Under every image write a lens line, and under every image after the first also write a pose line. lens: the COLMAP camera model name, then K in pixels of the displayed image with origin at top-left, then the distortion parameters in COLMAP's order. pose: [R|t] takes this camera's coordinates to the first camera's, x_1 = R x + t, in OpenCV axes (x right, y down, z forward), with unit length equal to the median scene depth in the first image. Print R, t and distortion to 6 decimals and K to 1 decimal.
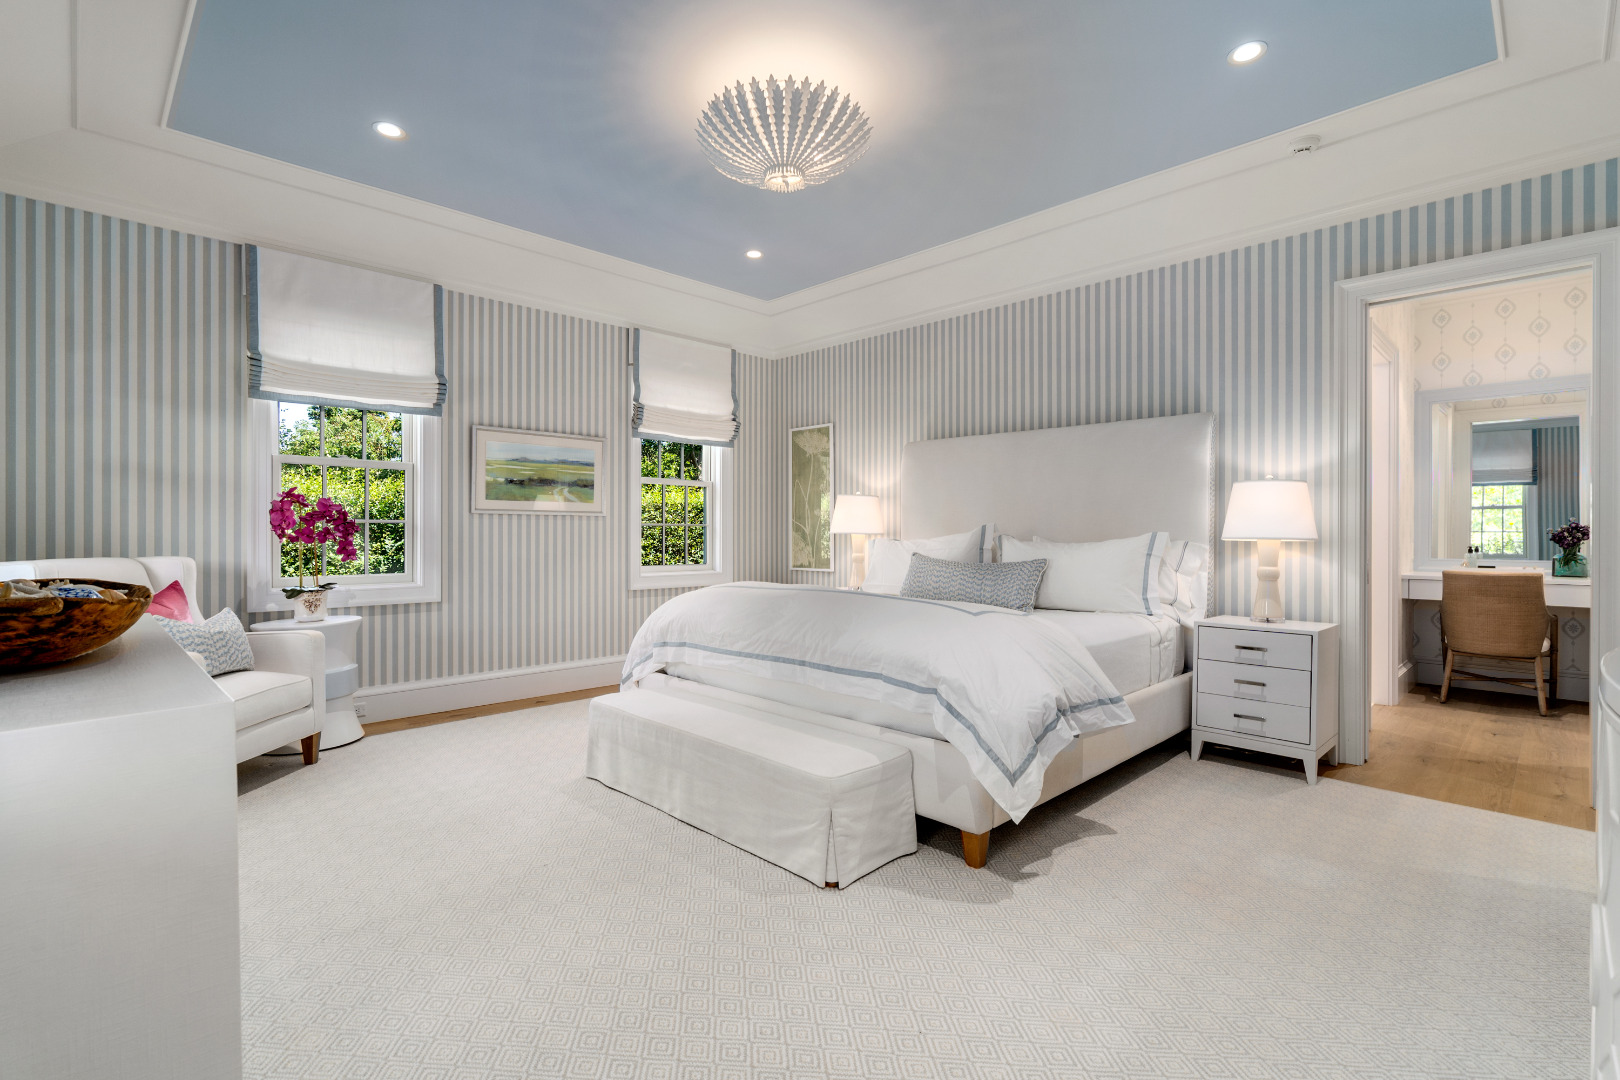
lens RADIAL K [[745.8, 0, 811.5], [0, 745.8, 533.4], [0, 0, 1]] dist [-0.005305, -0.000512]
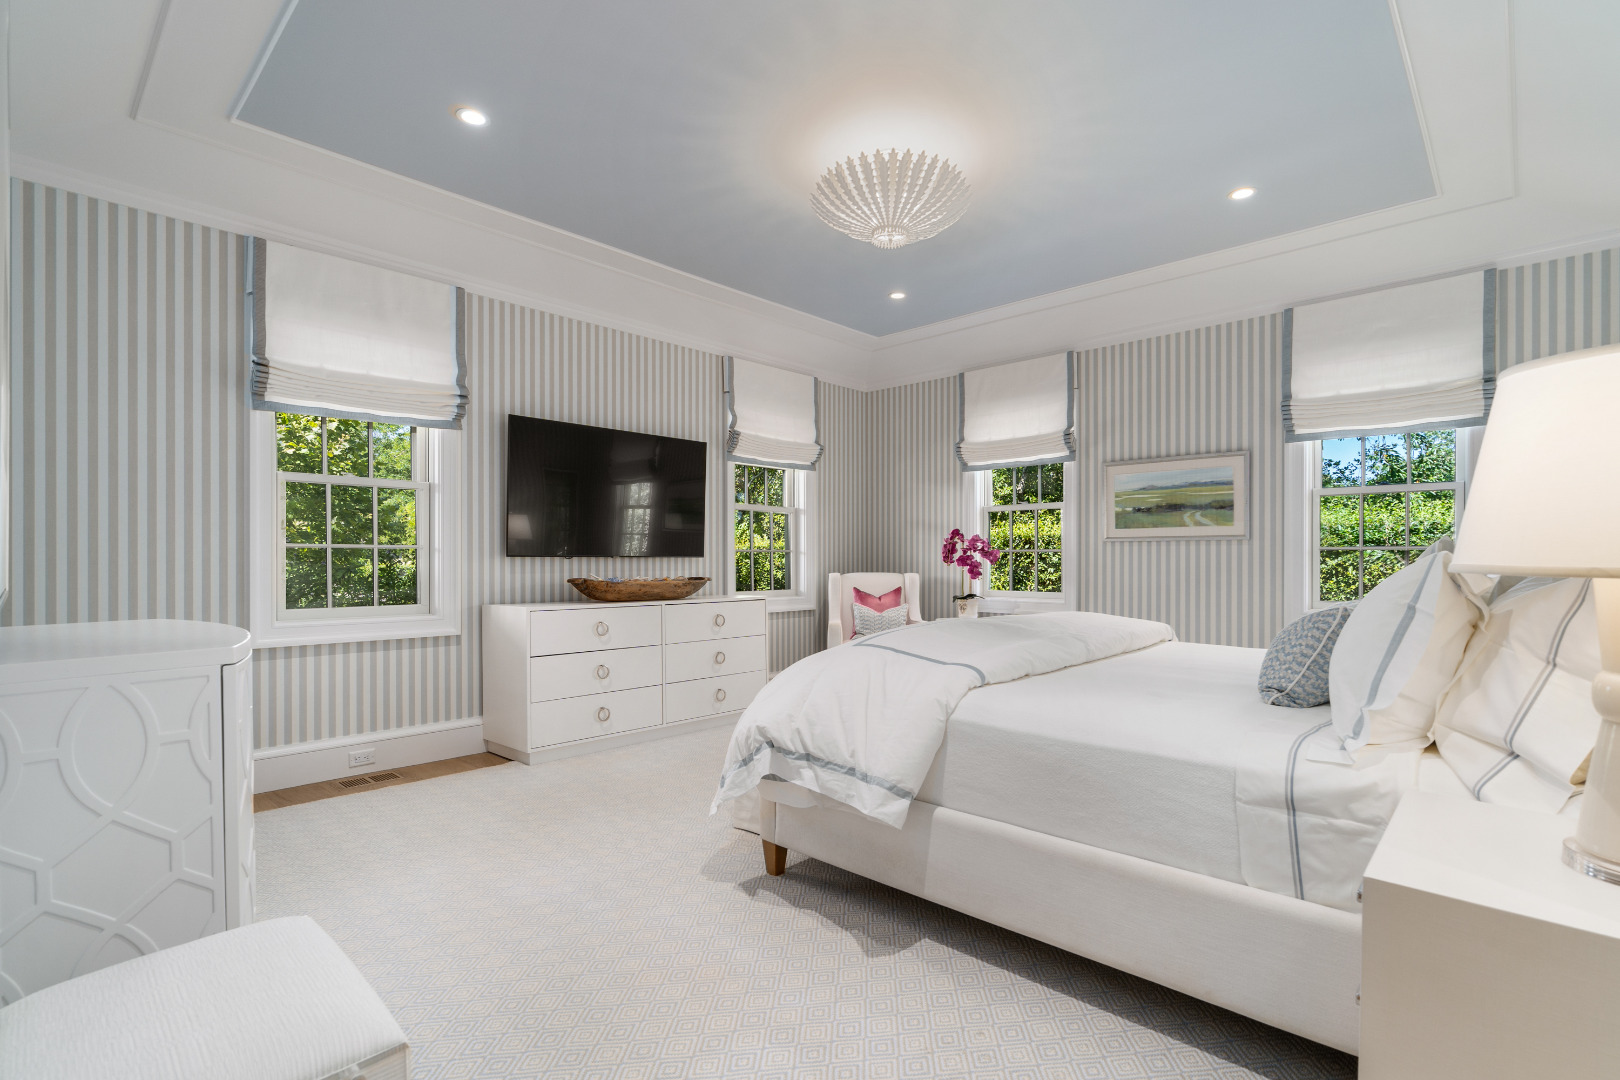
lens RADIAL K [[745.8, 0, 812.3], [0, 745.8, 557.4], [0, 0, 1]] dist [-0.005305, -0.000512]
pose [[0.046102, -0.004716, -0.998926, 0.638708], [-0.000356, 0.999989, -0.004737, 0.002461], [0.998937, 0.000574, 0.046100, 0.501735]]
